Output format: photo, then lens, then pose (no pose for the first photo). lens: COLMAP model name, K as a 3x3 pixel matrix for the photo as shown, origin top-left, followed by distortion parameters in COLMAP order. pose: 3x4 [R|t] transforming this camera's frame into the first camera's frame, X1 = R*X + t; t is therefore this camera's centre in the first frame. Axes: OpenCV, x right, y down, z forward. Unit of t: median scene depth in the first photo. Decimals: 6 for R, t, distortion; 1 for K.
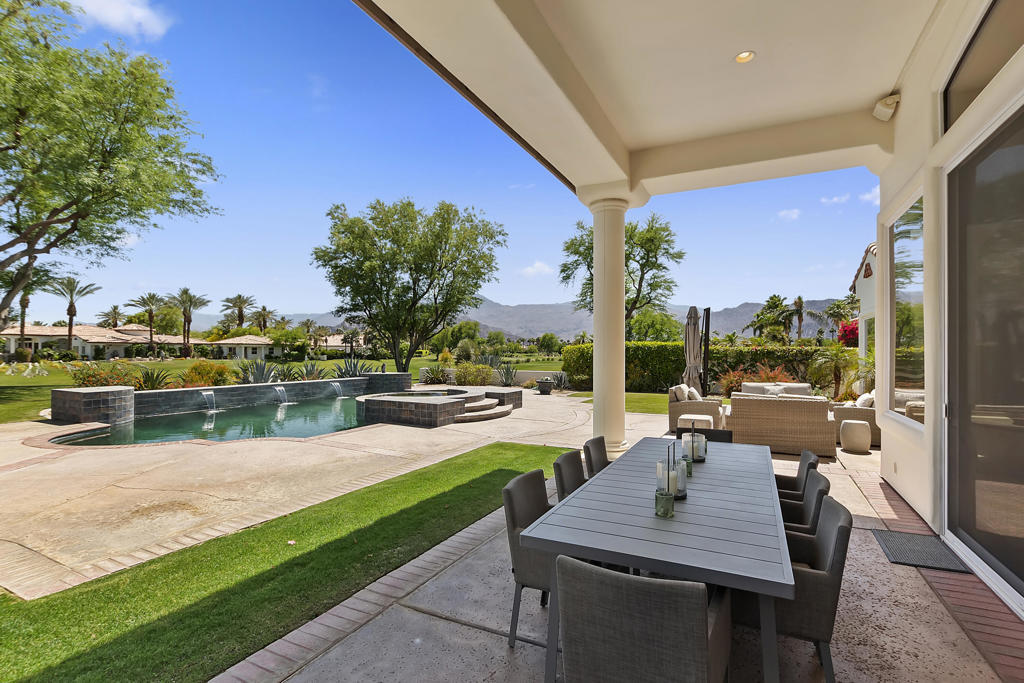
lens RADIAL K [[486.6, 0, 516.5], [0, 486.6, 344.9], [0, 0, 1]] dist [-0.000314, 0.000797]
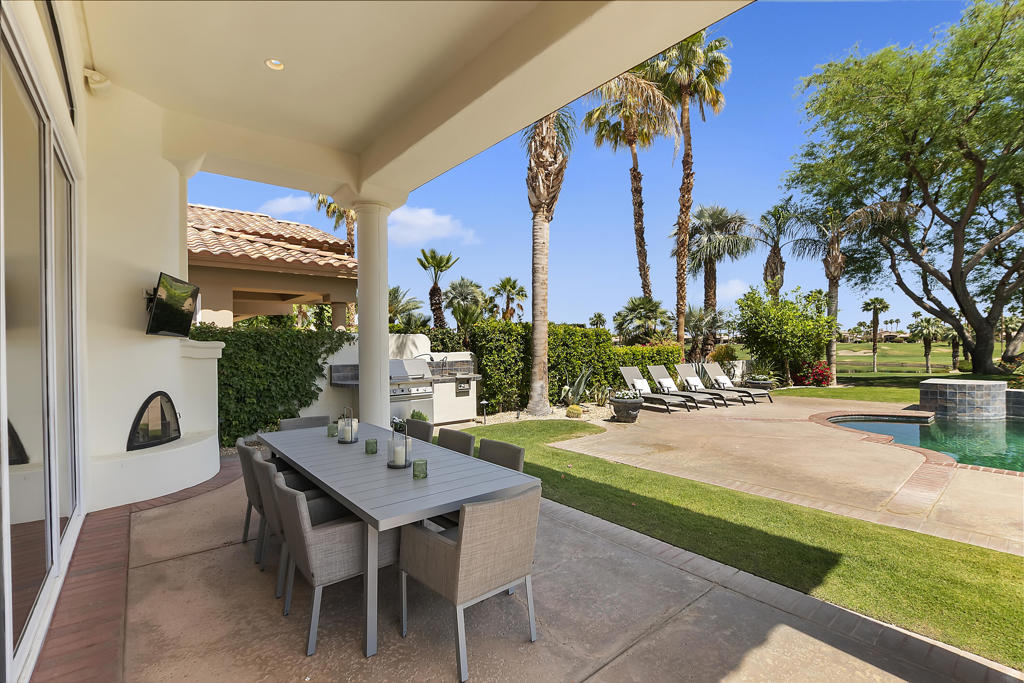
lens RADIAL K [[466.3, 0, 507.0], [0, 466.3, 345.7], [0, 0, 1]] dist [-0.042568, 0.015343]
pose [[-0.413958, 0.002691, -0.910292, 0.107295], [0.018119, 0.999822, -0.005284, 0.001563], [0.910116, -0.018681, -0.413933, 0.153516]]
